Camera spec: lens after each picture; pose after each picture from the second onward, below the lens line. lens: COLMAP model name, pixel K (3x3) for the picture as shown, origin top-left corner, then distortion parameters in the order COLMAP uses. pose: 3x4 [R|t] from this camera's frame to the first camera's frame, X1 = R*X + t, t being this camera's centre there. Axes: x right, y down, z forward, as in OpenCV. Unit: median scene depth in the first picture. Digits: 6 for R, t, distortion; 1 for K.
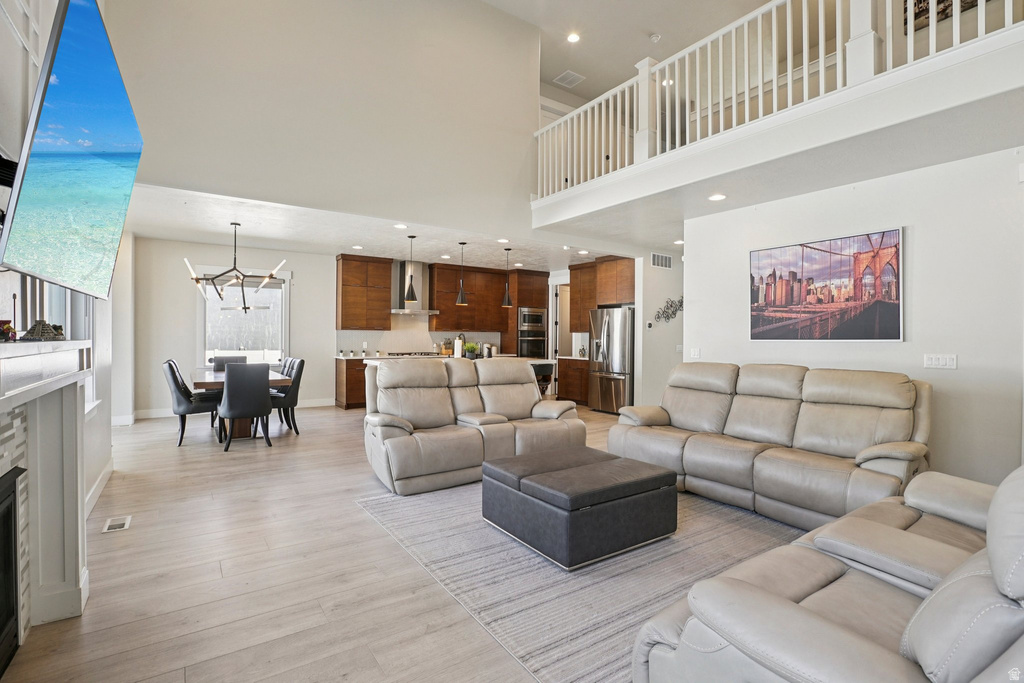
lens RADIAL K [[473.9, 0, 508.1], [0, 473.9, 333.9], [0, 0, 1]] dist [-0.044132, 0.014273]
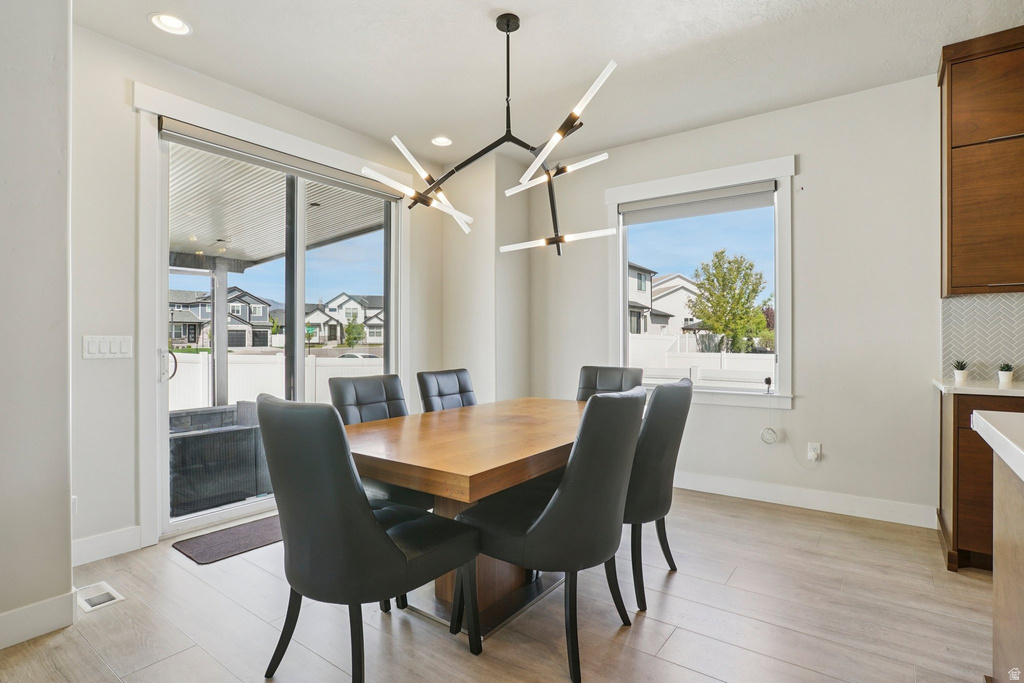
lens RADIAL K [[519.0, 0, 517.9], [0, 519.0, 340.5], [0, 0, 1]] dist [-0.027971, 0.012658]
pose [[0.339982, -0.003597, -0.940425, -0.197133], [0.007562, 0.999971, -0.001091, 0.028148], [0.940401, -0.006741, 0.339999, 0.907457]]
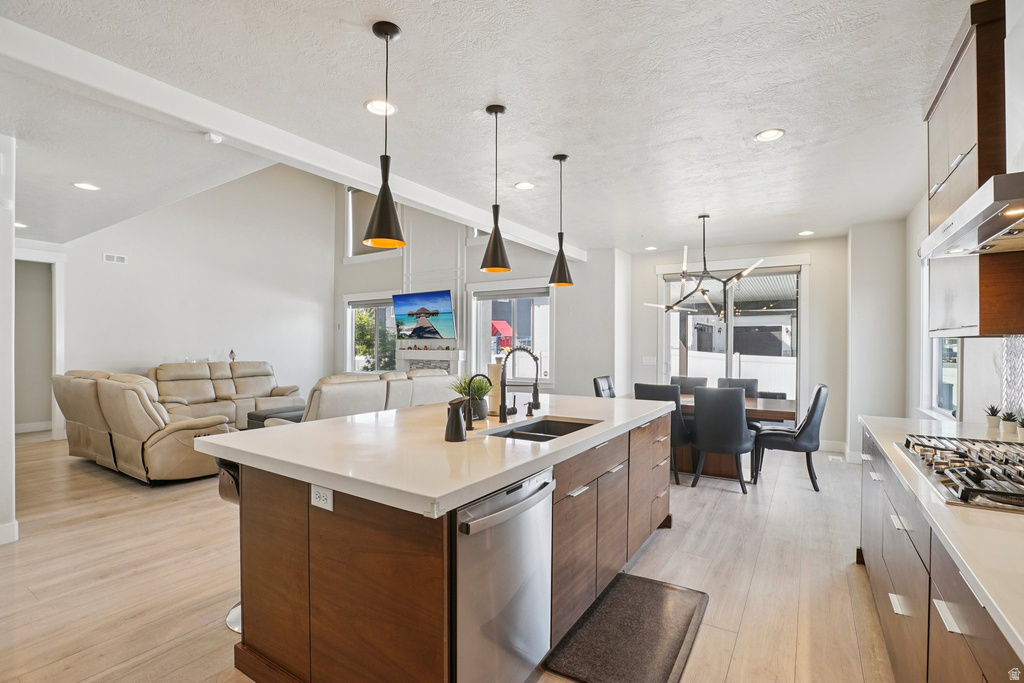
lens RADIAL K [[473.9, 0, 517.0], [0, 473.9, 347.3], [0, 0, 1]] dist [-0.044132, 0.014273]
pose [[-0.917246, -0.007613, -0.398248, 0.053289], [-0.007249, 0.999971, -0.002421, 0.000783], [0.398255, 0.000667, -0.917275, 1.723501]]
